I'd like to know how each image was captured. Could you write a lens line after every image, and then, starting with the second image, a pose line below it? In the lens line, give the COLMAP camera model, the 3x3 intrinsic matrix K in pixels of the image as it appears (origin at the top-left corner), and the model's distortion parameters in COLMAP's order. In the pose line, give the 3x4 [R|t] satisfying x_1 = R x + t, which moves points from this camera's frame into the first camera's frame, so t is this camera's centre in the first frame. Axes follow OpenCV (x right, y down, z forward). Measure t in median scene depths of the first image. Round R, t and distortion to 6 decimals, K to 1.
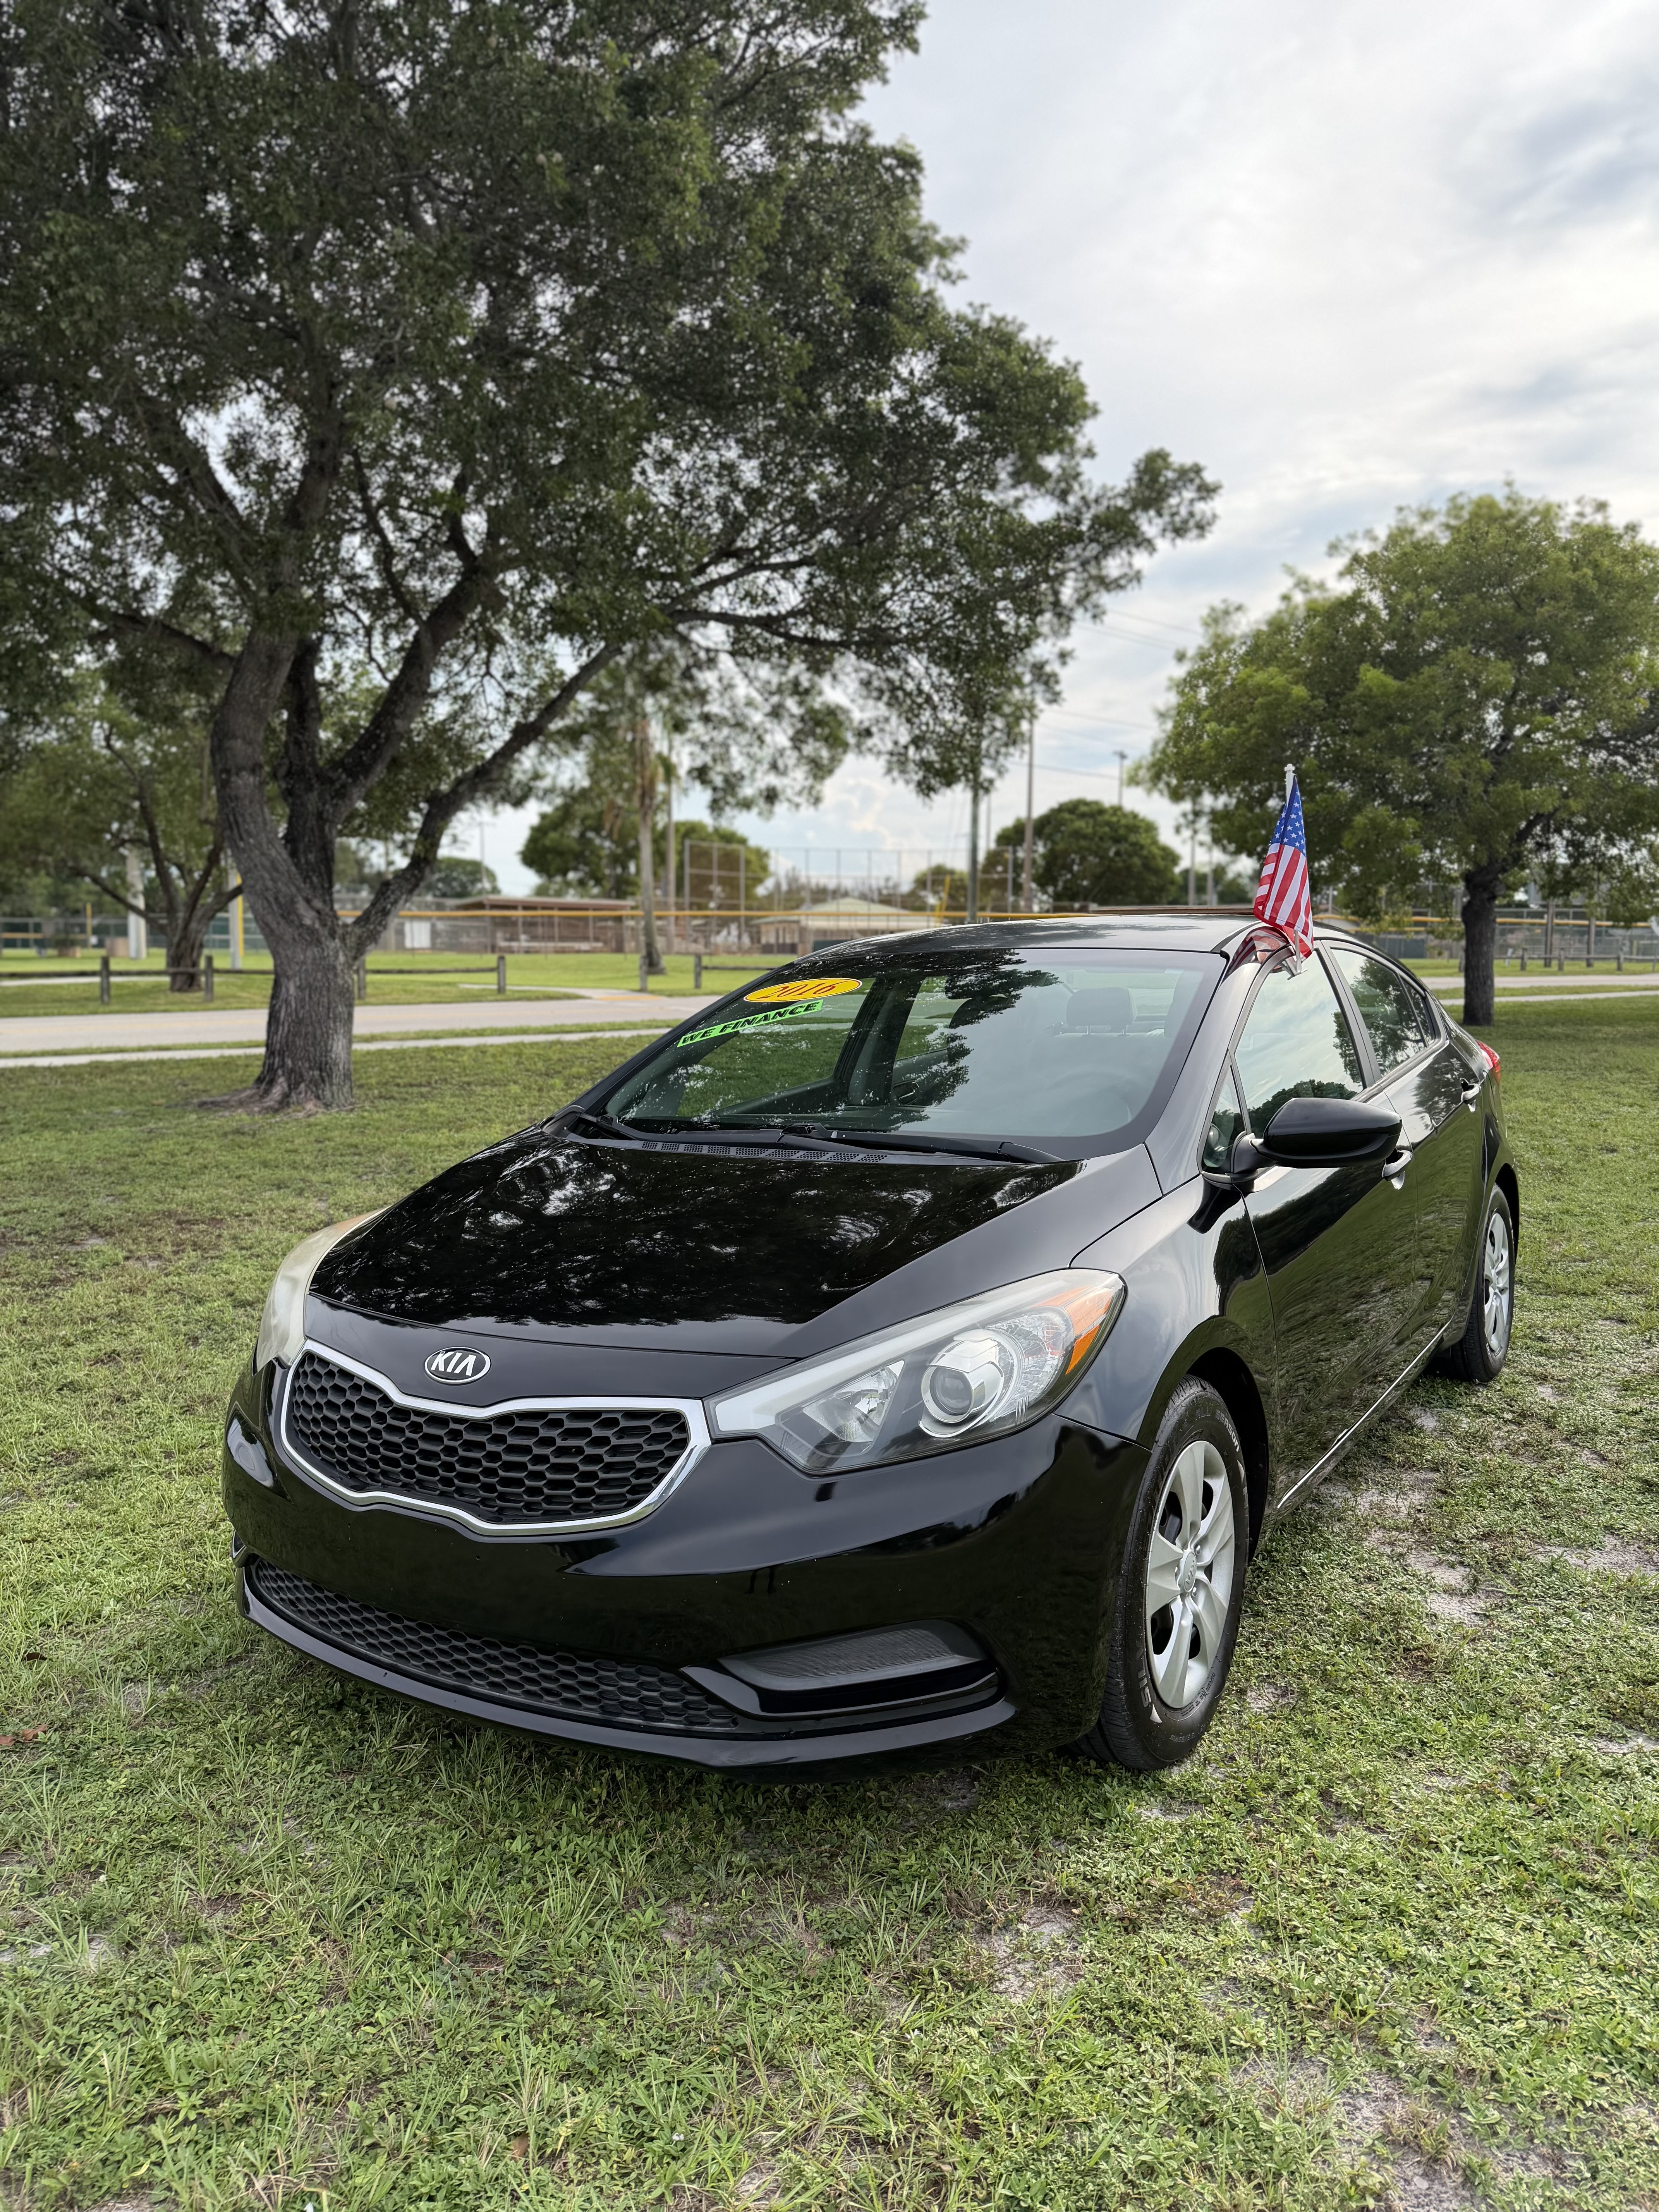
lens RADIAL K [[1599.6, 0, 836.7], [0, 1599.6, 1102.4], [0, 0, 1]] dist [0.012931, -0.028772]
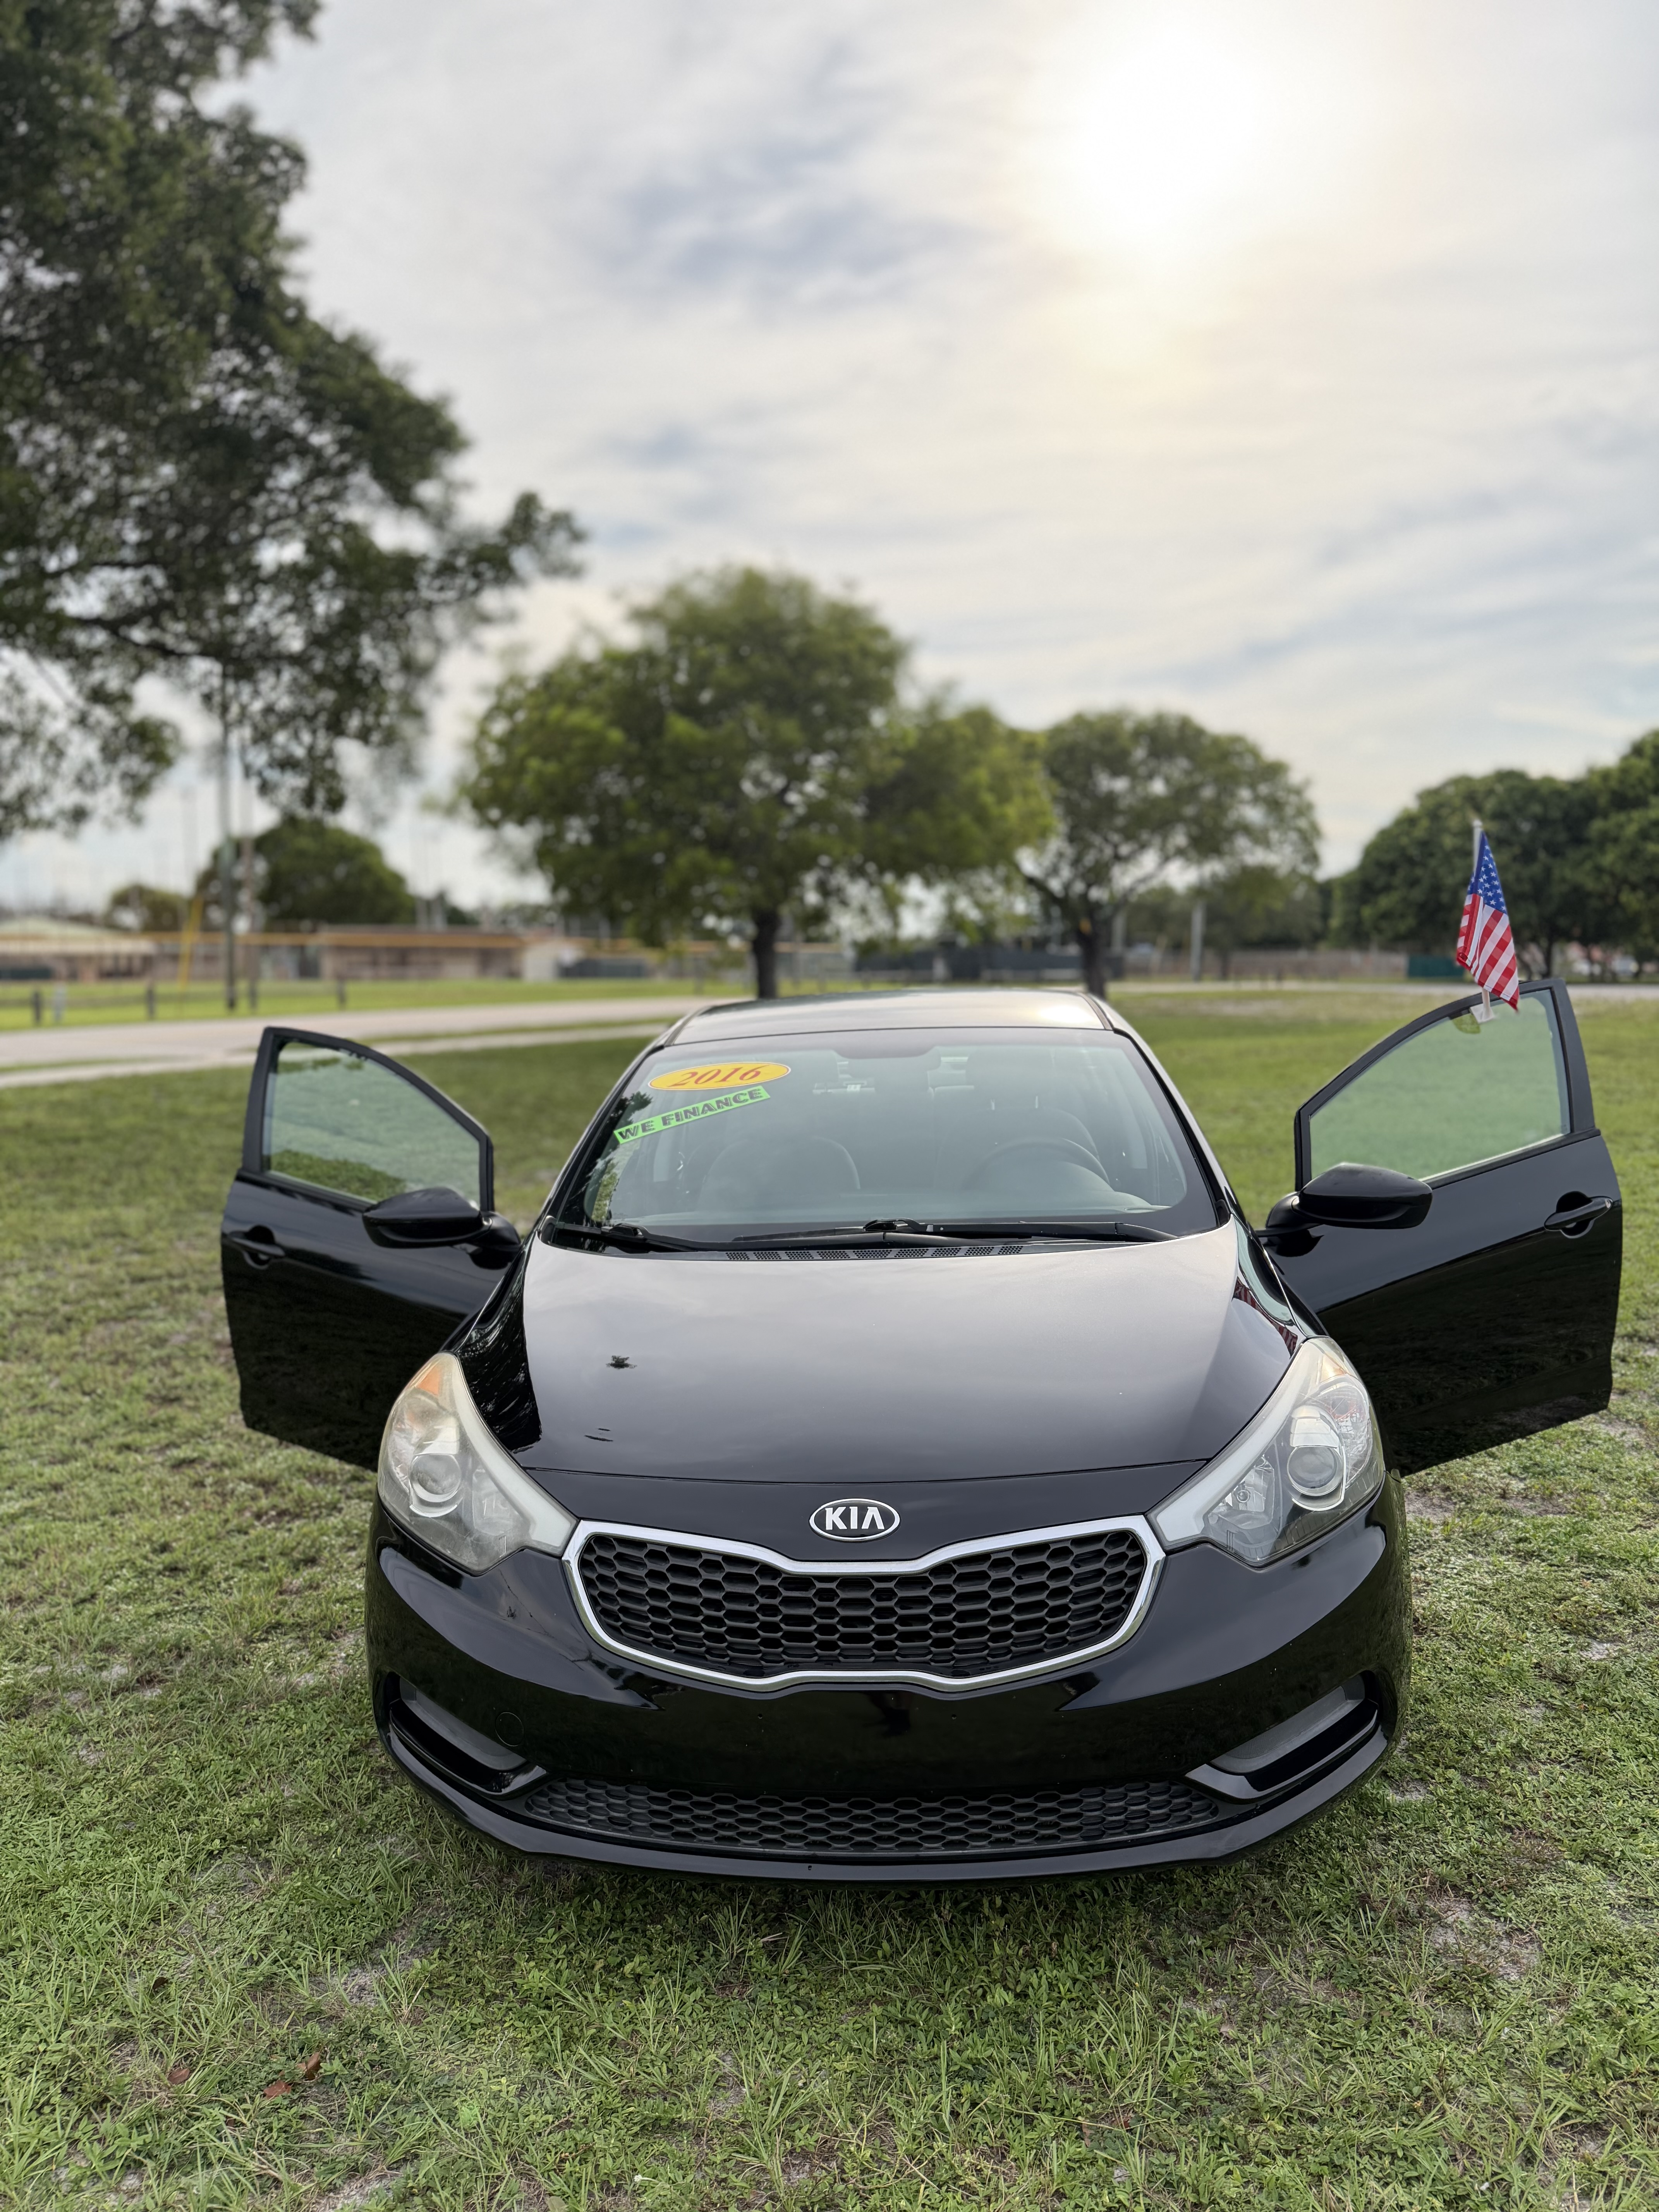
lens RADIAL K [[1599.6, 0, 837.8], [0, 1599.6, 1109.3], [0, 0, 1]] dist [0.012931, -0.028772]
pose [[0.876674, -0.050643, 0.478412, -0.130671], [0.053456, 0.998540, 0.007745, -0.016912], [-0.478106, 0.018785, 0.878101, 0.030711]]
